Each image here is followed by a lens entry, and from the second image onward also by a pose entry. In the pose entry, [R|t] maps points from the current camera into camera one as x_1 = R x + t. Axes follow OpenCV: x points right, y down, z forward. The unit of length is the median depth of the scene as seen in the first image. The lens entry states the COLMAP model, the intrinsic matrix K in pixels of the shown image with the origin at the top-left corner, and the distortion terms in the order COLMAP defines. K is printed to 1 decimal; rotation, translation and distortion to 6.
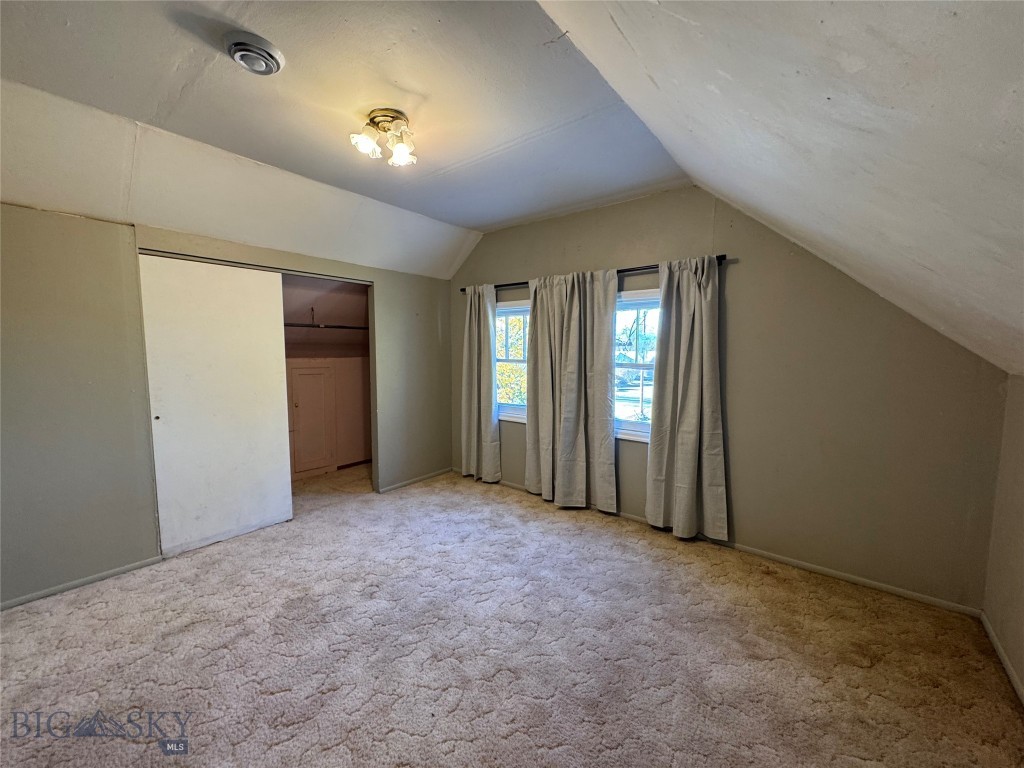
lens RADIAL K [[406.3, 0, 487.7], [0, 406.3, 373.2], [0, 0, 1]] dist [-0.001841, 0.000515]
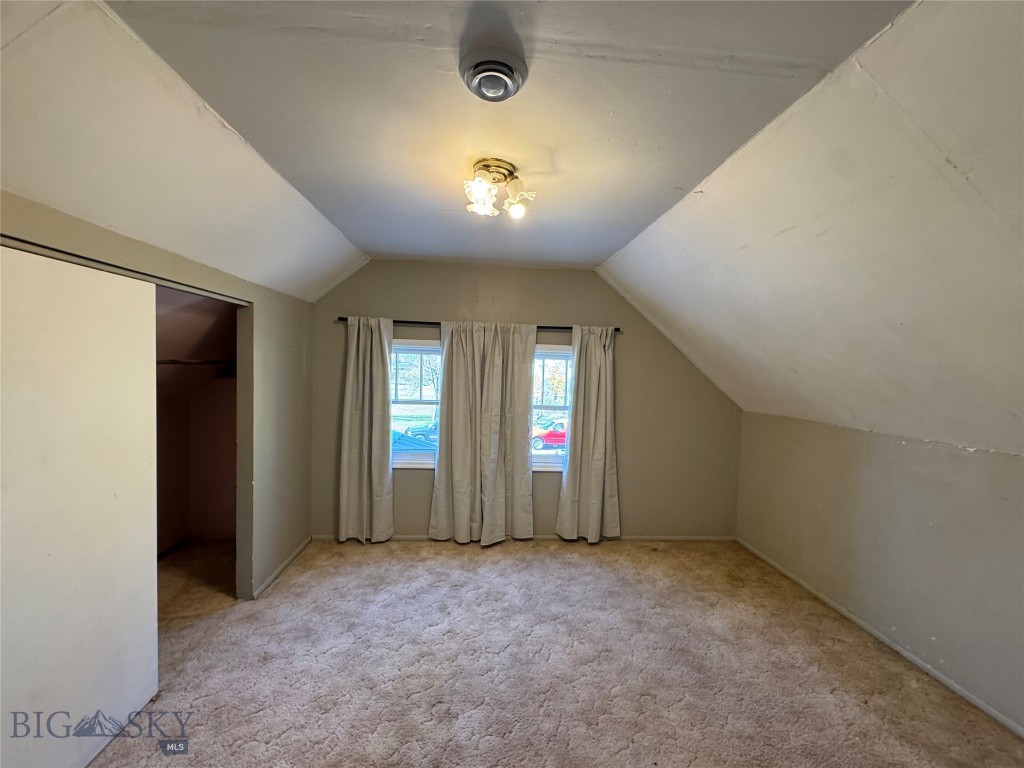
lens RADIAL K [[406.3, 0, 528.9], [0, 406.3, 377.8], [0, 0, 1]] dist [-0.001841, 0.000515]
pose [[0.723315, 0.003224, 0.690511, -0.522953], [0.017762, 0.999571, -0.023272, -0.082850], [-0.690290, 0.029097, 0.722948, 0.189203]]
